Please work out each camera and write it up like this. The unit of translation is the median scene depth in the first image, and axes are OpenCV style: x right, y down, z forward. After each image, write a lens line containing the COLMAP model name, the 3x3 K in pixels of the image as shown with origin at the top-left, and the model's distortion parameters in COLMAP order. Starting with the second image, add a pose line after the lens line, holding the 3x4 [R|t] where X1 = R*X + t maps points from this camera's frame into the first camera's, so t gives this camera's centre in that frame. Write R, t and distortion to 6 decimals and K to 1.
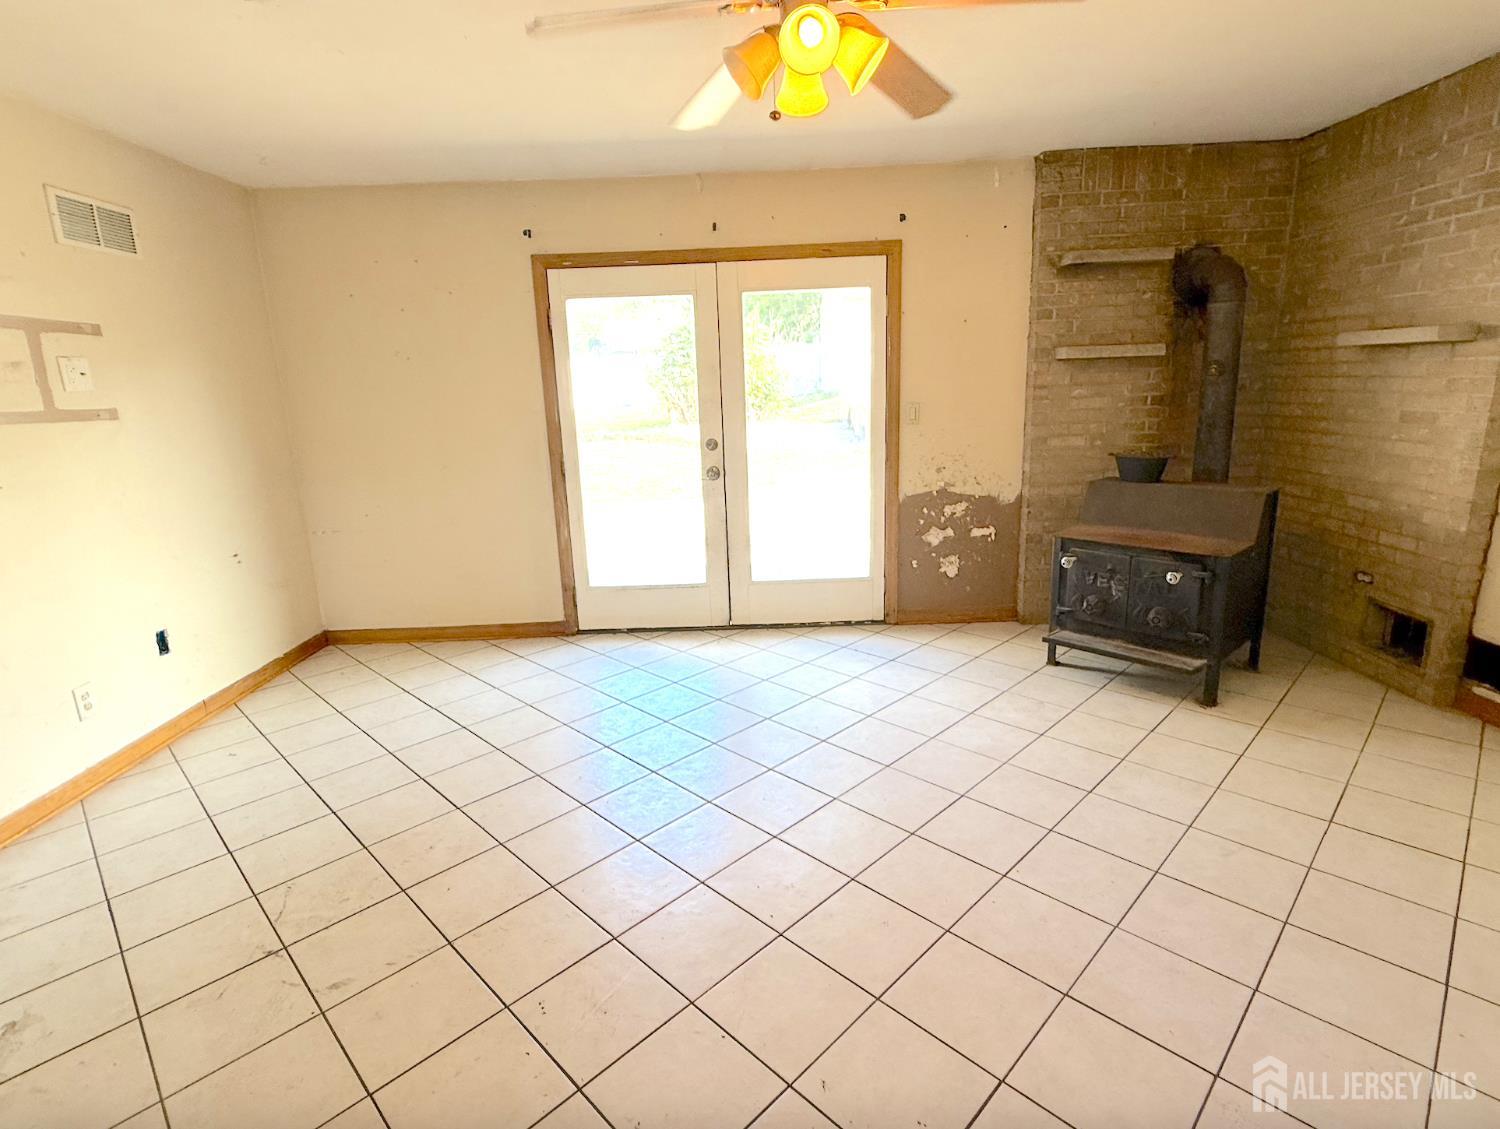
lens RADIAL K [[771.4, 0, 749.7], [0, 771.4, 562.9], [0, 0, 1]] dist [0.000947, -0.001649]
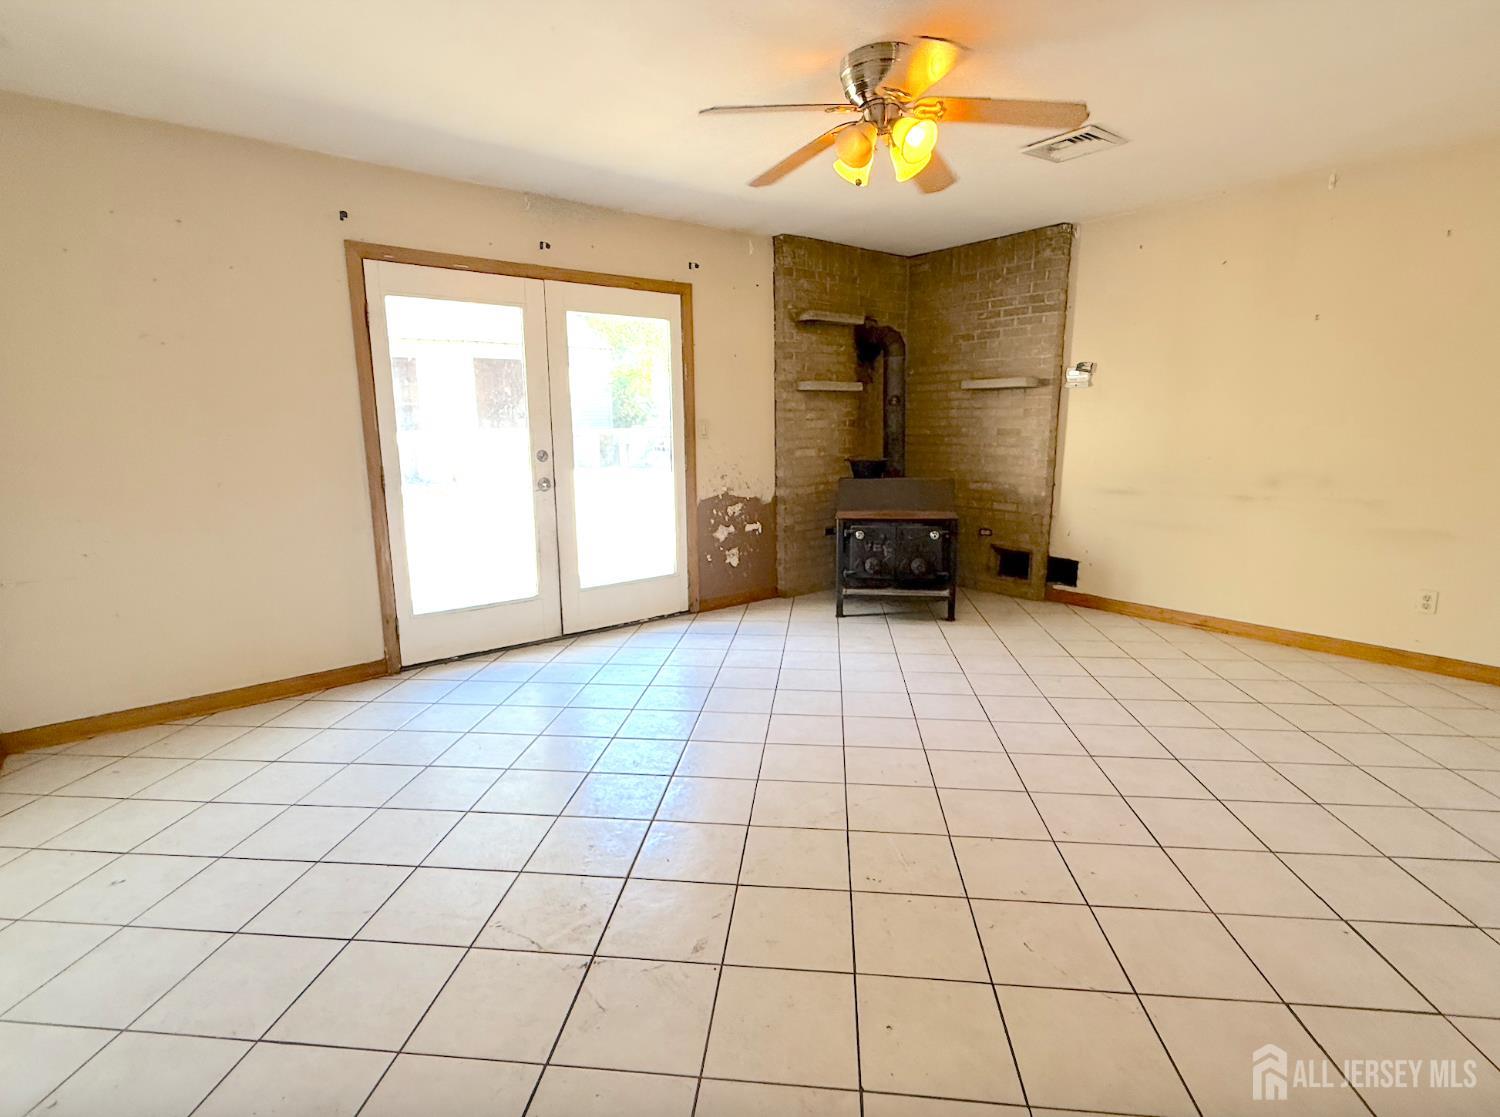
lens RADIAL K [[756.9, 0, 753.8], [0, 756.9, 557.9], [0, 0, 1]] dist [-0.001914, -0.001192]
pose [[0.769968, -0.084892, 0.632410, -0.495136], [0.130029, 0.991188, -0.025259, 0.042063], [-0.624693, 0.101680, 0.774222, 0.077067]]
